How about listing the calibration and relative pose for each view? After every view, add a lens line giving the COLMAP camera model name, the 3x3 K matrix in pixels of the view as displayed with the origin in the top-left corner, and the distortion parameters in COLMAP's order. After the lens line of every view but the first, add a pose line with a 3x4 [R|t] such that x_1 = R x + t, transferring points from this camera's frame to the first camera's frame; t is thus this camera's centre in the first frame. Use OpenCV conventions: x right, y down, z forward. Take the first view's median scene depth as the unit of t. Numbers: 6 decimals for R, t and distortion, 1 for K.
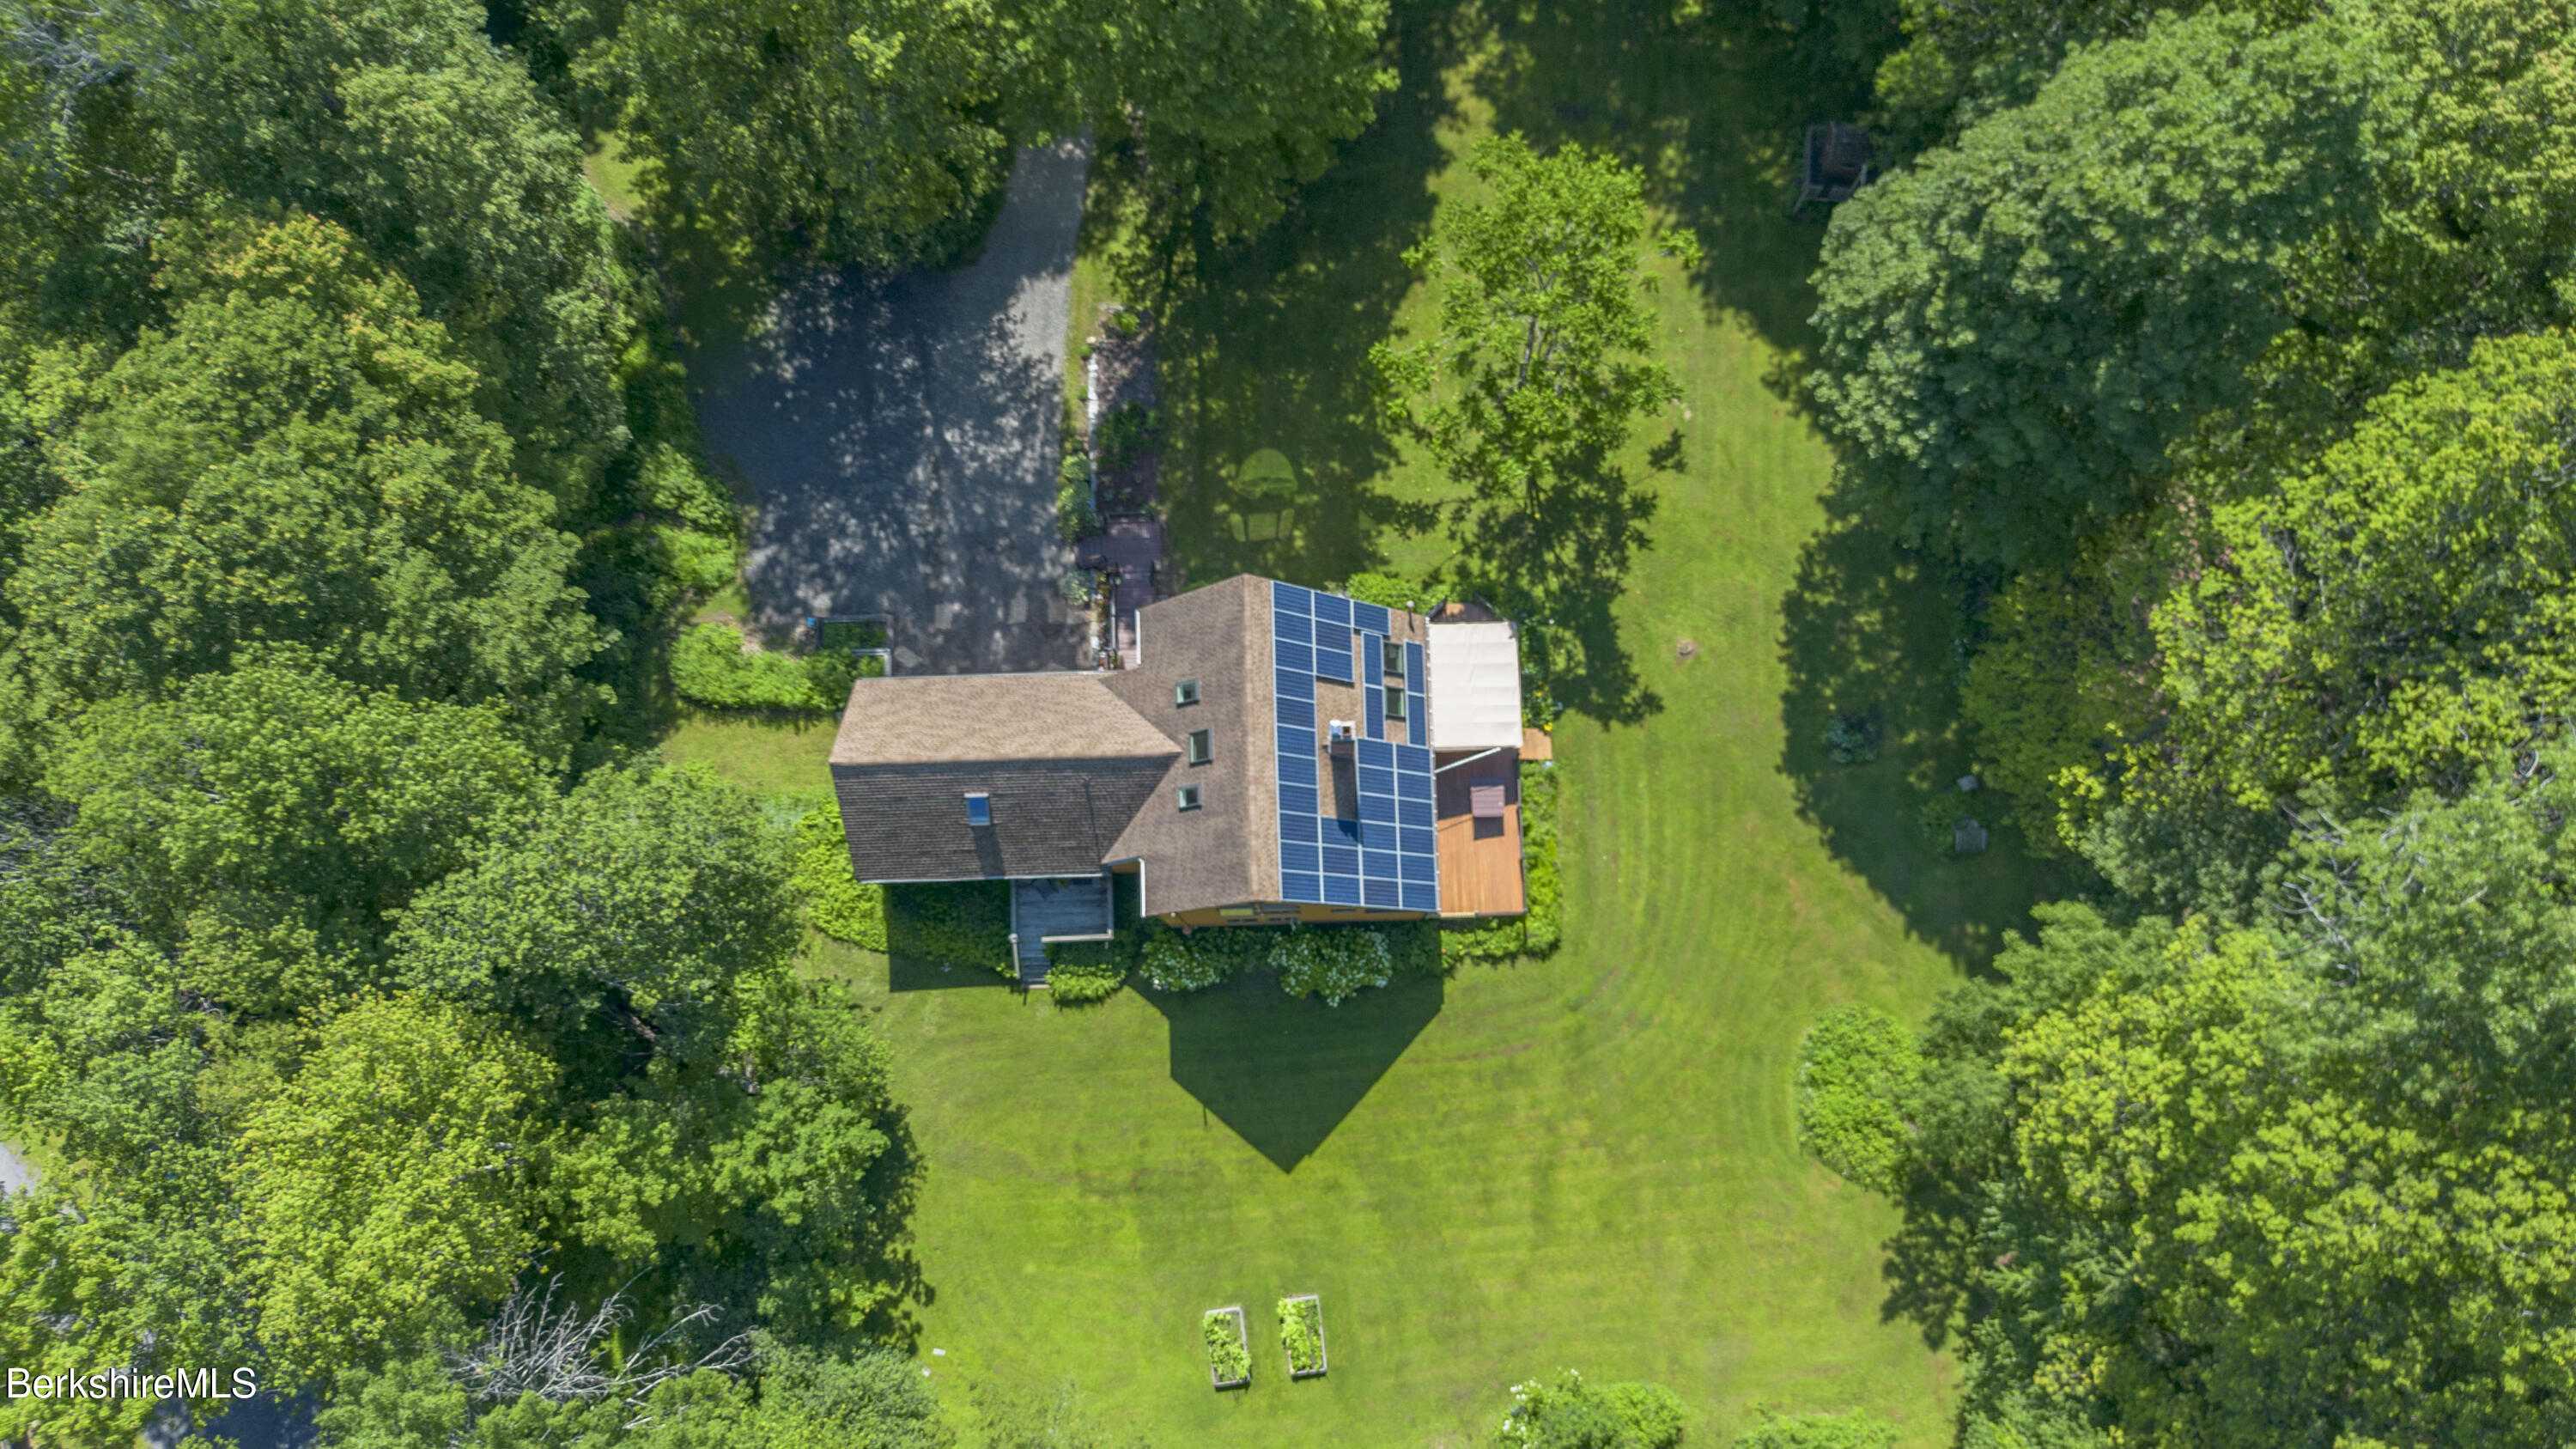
lens RADIAL K [[1840.1, 0, 1288.1], [0, 1840.1, 775.7], [0, 0, 1]] dist [0.000051, 0.000143]
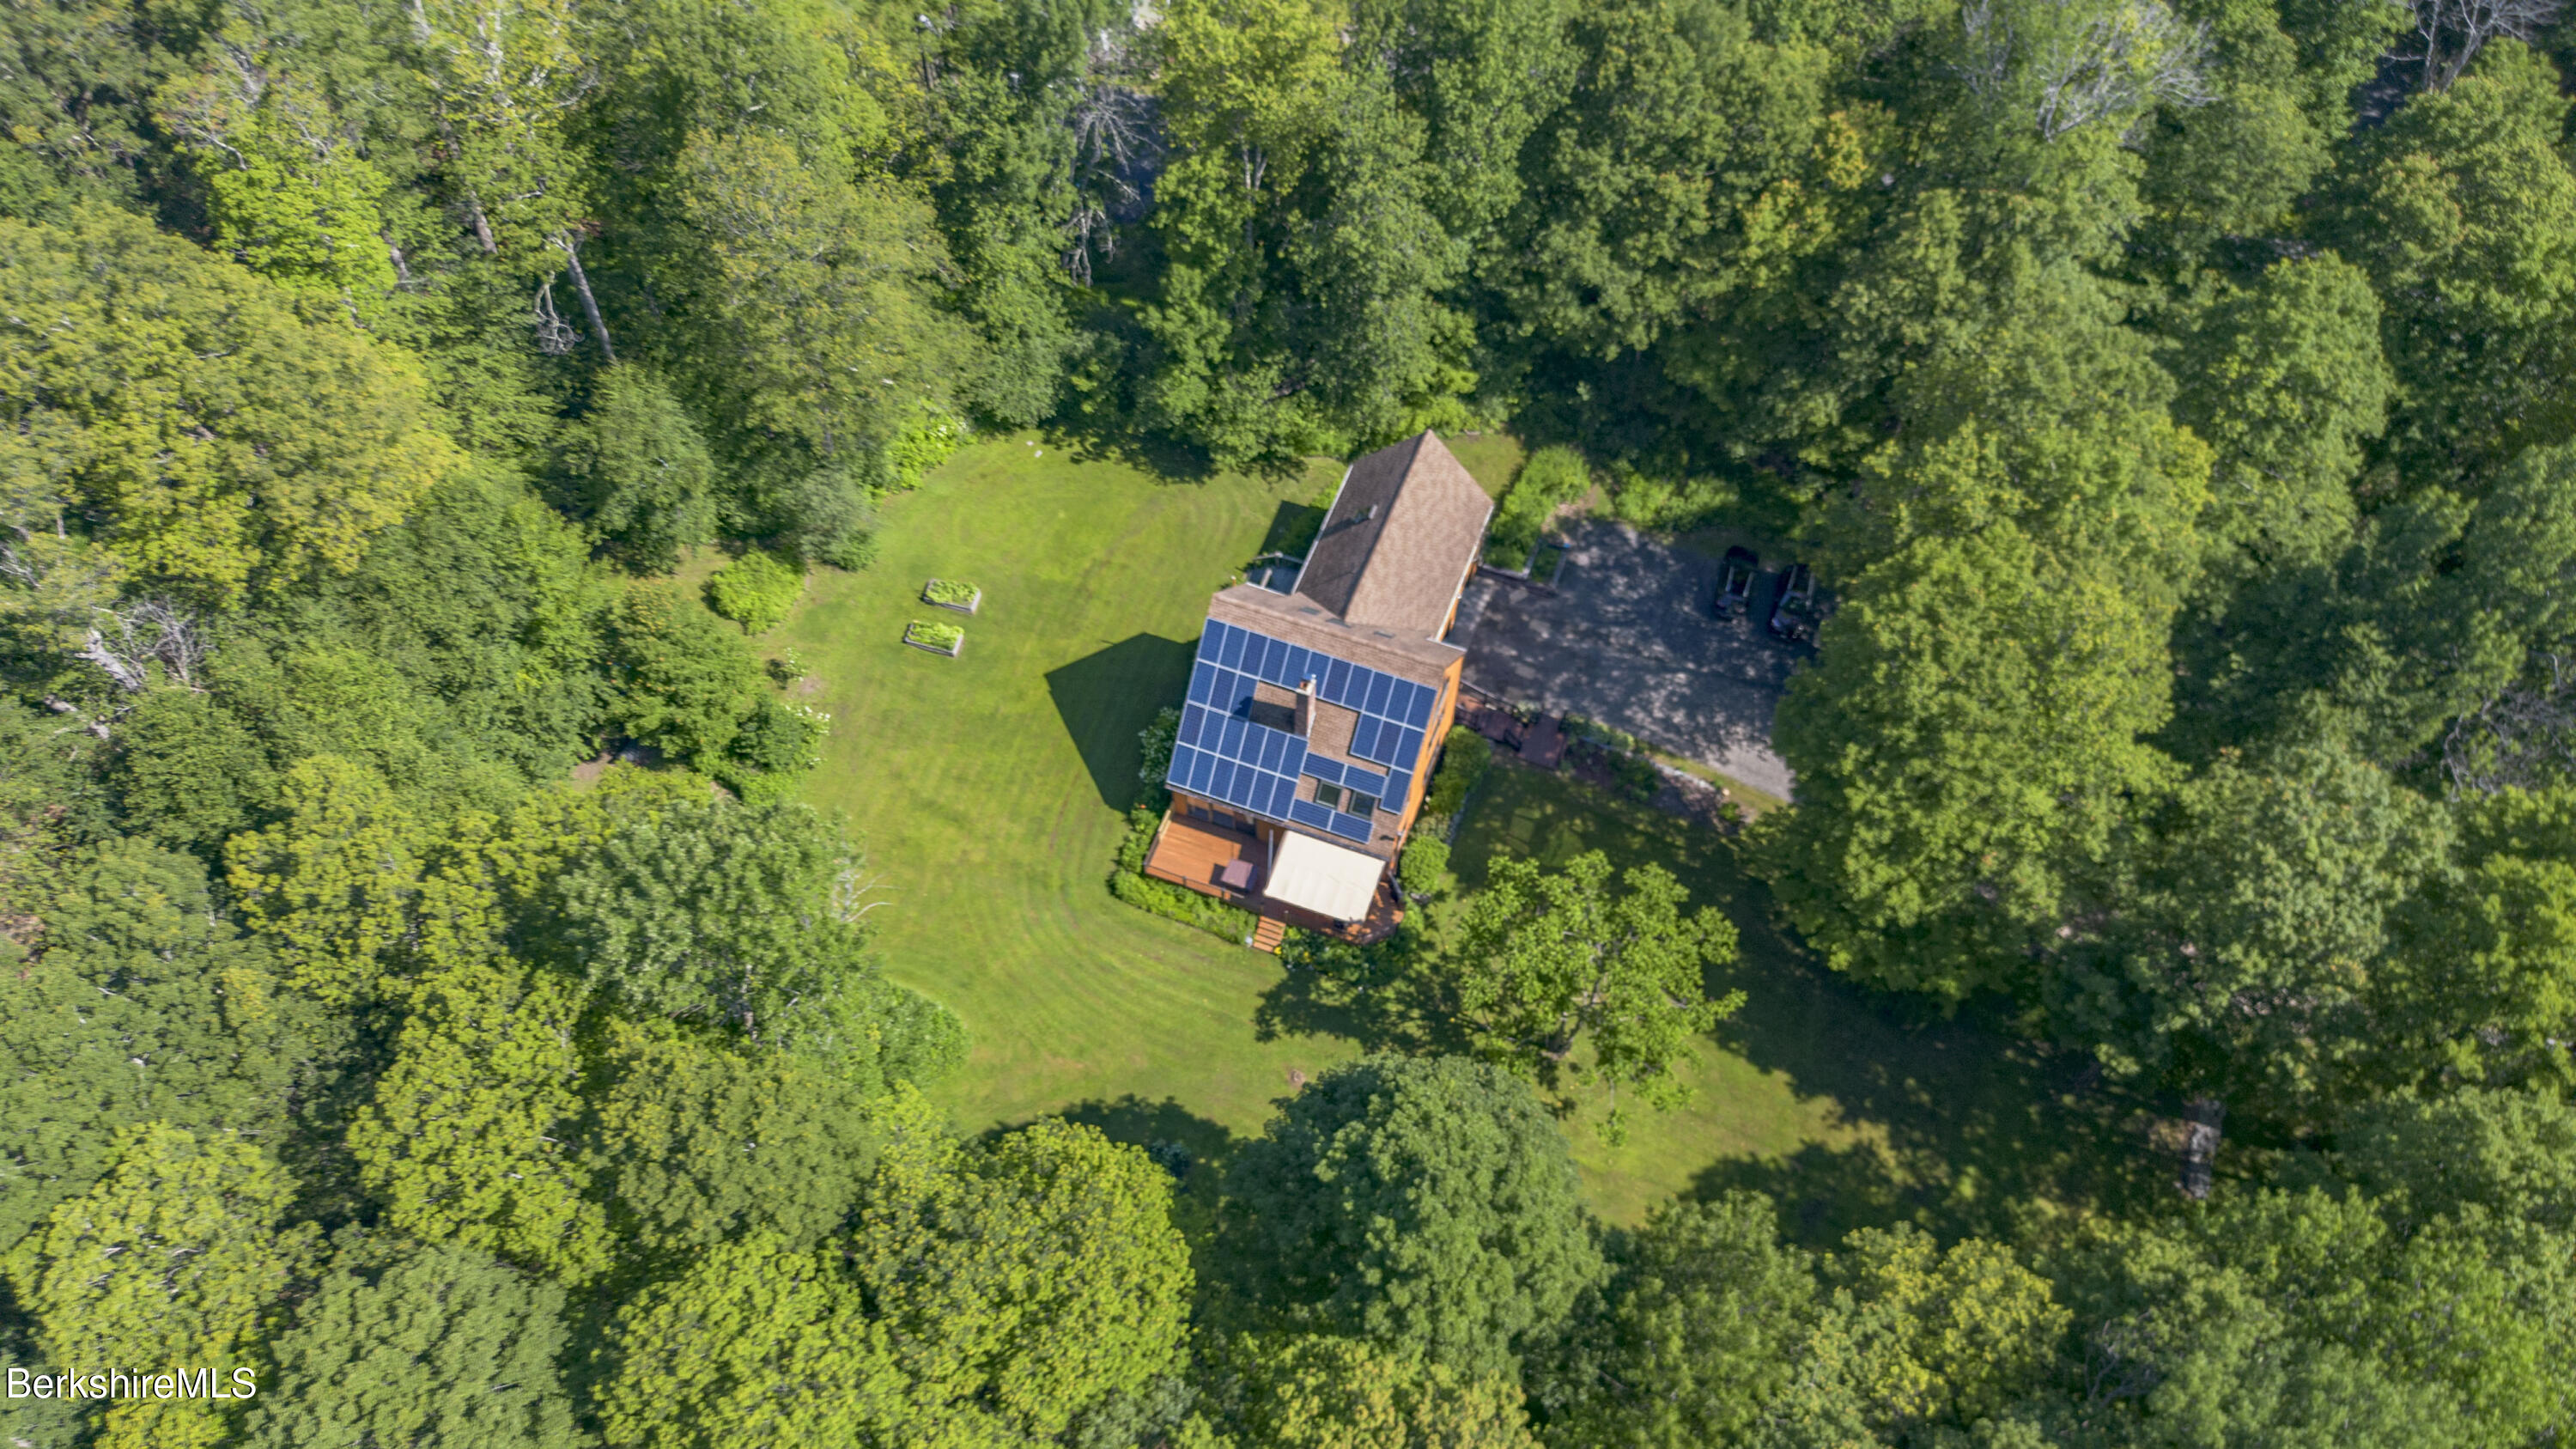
lens RADIAL K [[1783.6, 0, 1289.6], [0, 1783.6, 754.5], [0, 0, 1]] dist [0.058225, 0.000926]
pose [[-0.366506, 0.835887, -0.408615, 0.501175], [-0.920449, -0.261633, 0.290381, -0.334177], [0.135819, 0.482536, 0.865282, -0.078575]]
